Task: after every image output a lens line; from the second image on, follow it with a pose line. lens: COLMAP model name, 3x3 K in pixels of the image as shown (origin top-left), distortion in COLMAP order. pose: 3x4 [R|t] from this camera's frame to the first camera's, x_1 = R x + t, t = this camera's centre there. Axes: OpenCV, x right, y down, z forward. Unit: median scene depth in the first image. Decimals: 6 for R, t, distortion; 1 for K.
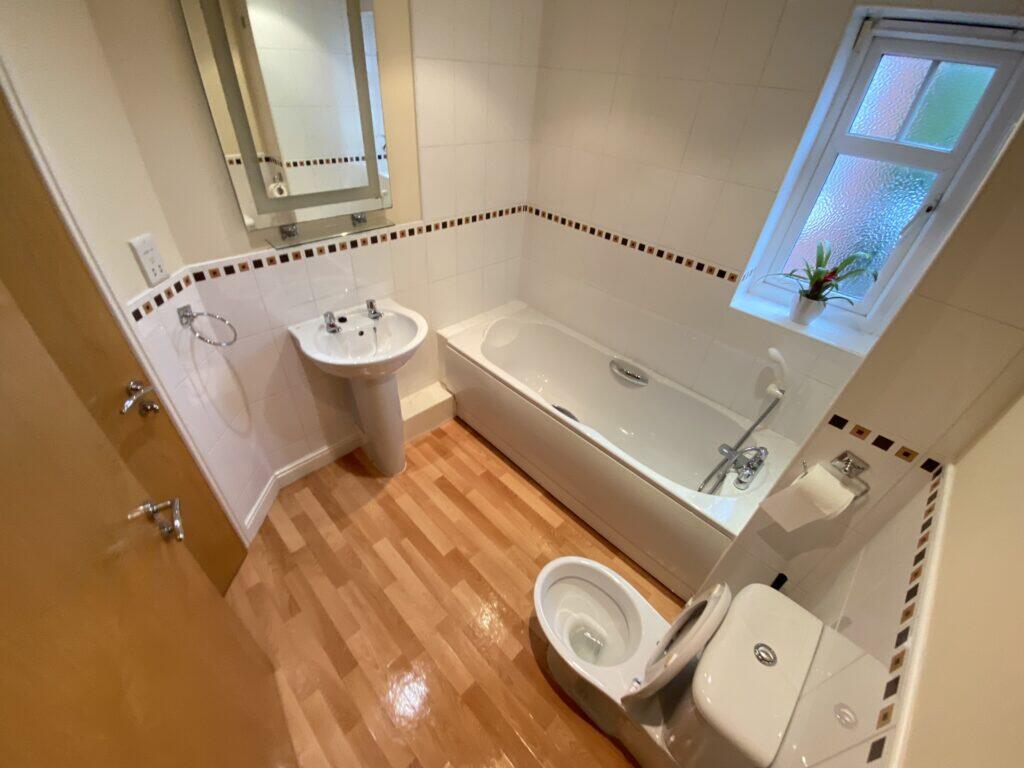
lens RADIAL K [[412.4, 0, 514.2], [0, 412.4, 387.8], [0, 0, 1]] dist [-0.001527, -0.008510]
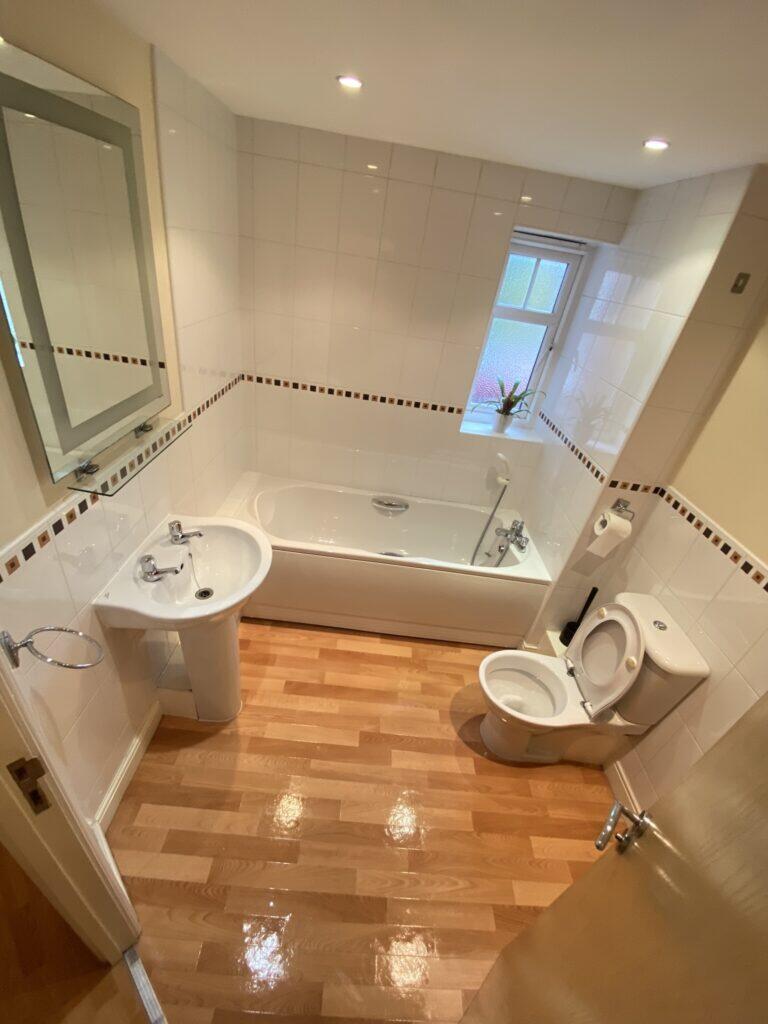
lens RADIAL K [[412.4, 0, 385.2], [0, 412.4, 504.4], [0, 0, 1]] dist [-0.001527, -0.008510]
pose [[0.719617, -0.346704, 0.601621, -0.491494], [0.341236, 0.931160, 0.128449, -0.219215], [-0.604739, 0.112861, 0.788386, 0.124762]]
